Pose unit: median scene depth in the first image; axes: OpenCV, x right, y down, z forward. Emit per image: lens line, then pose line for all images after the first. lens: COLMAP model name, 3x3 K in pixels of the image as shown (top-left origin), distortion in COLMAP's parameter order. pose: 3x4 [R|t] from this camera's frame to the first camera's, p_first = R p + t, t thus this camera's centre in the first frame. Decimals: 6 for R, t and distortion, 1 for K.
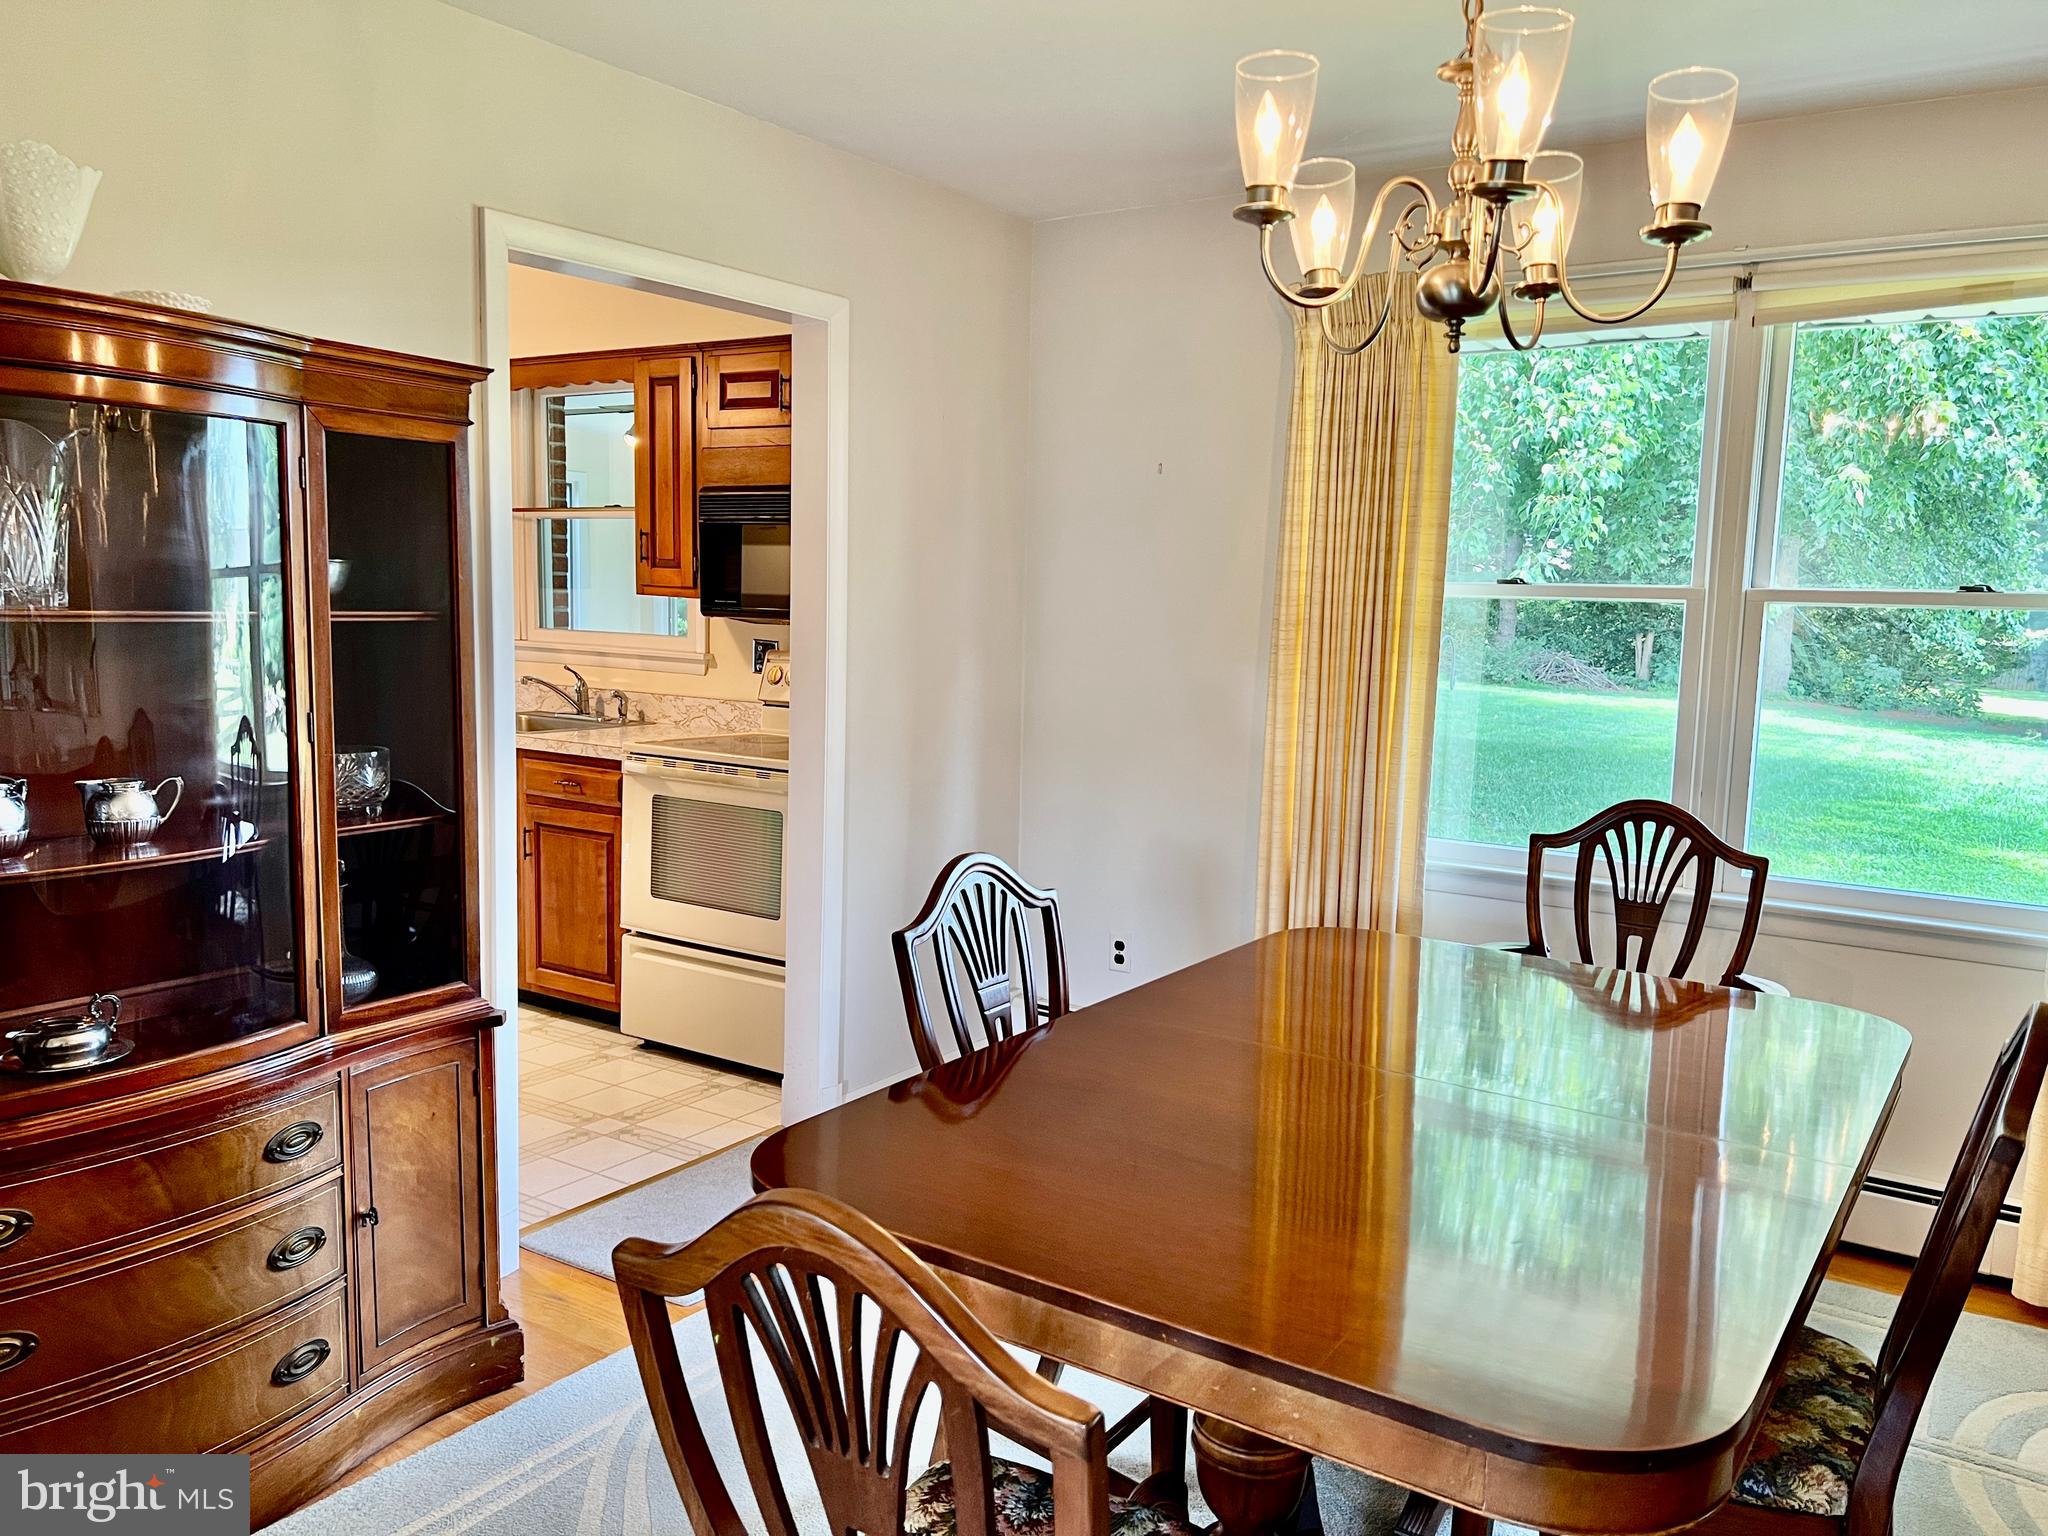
lens RADIAL K [[1556.3, 0, 1024.0], [0, 1556.3, 768.0], [0, 0, 1]] dist [0.089804, -0.141854]
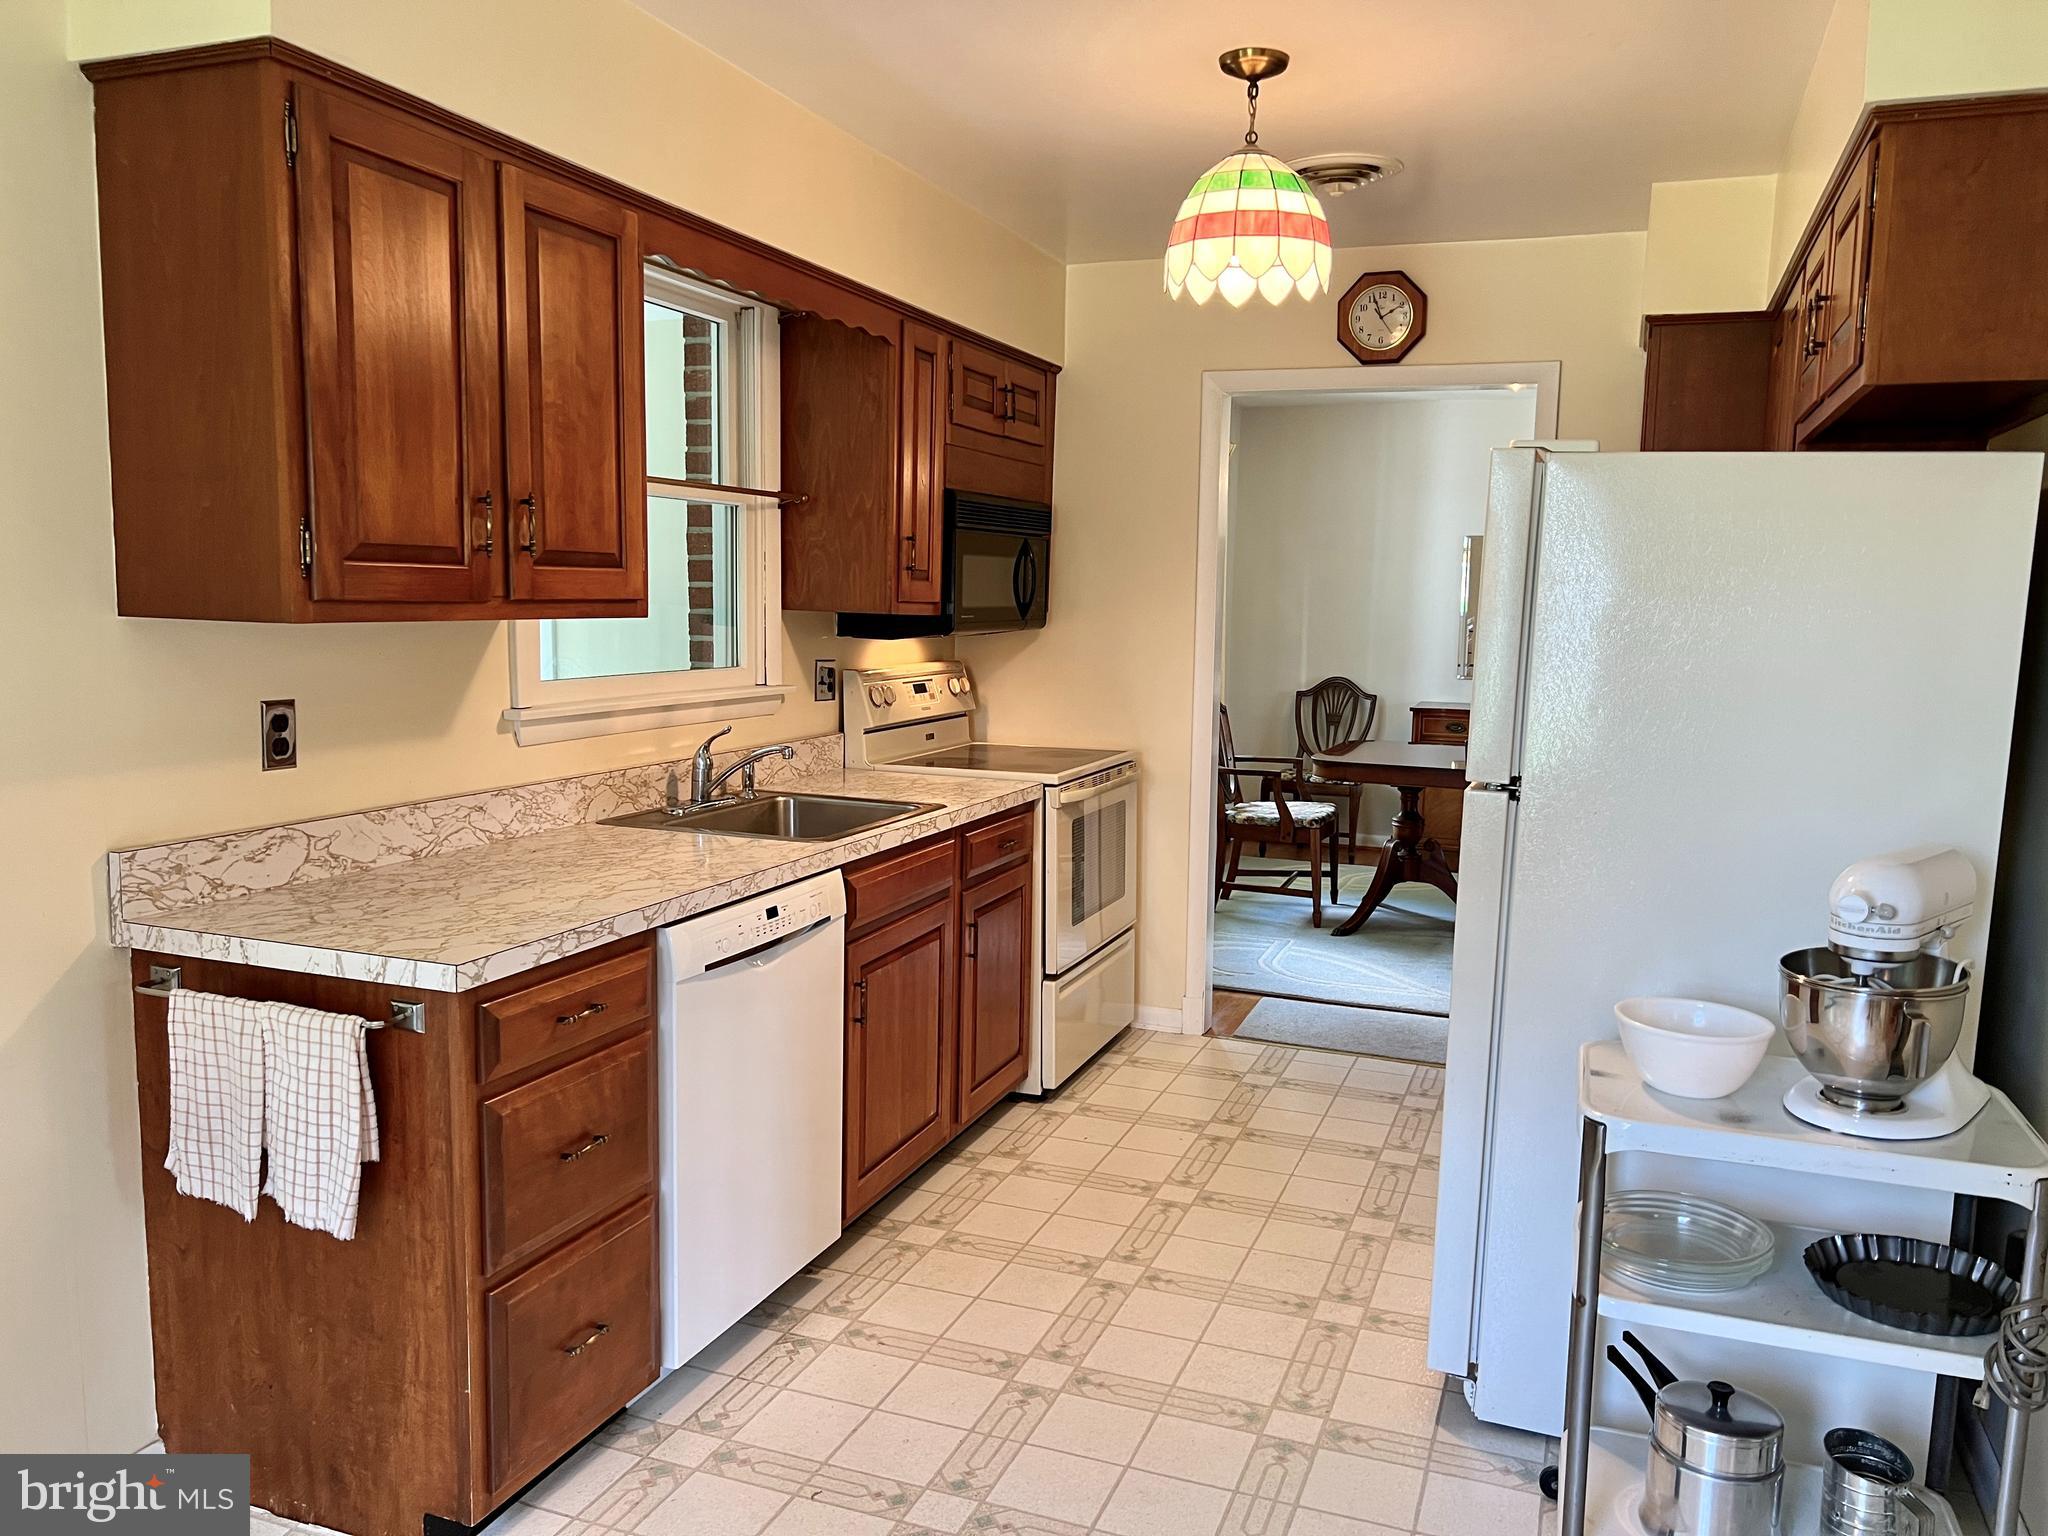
lens RADIAL K [[1556.3, 0, 1024.0], [0, 1556.3, 768.0], [0, 0, 1]] dist [0.089804, -0.141854]
pose [[-0.229138, -0.147978, 0.962080, -1.796342], [0.092585, 0.980583, 0.172875, -0.284813], [-0.968981, 0.128686, -0.210988, 1.930921]]
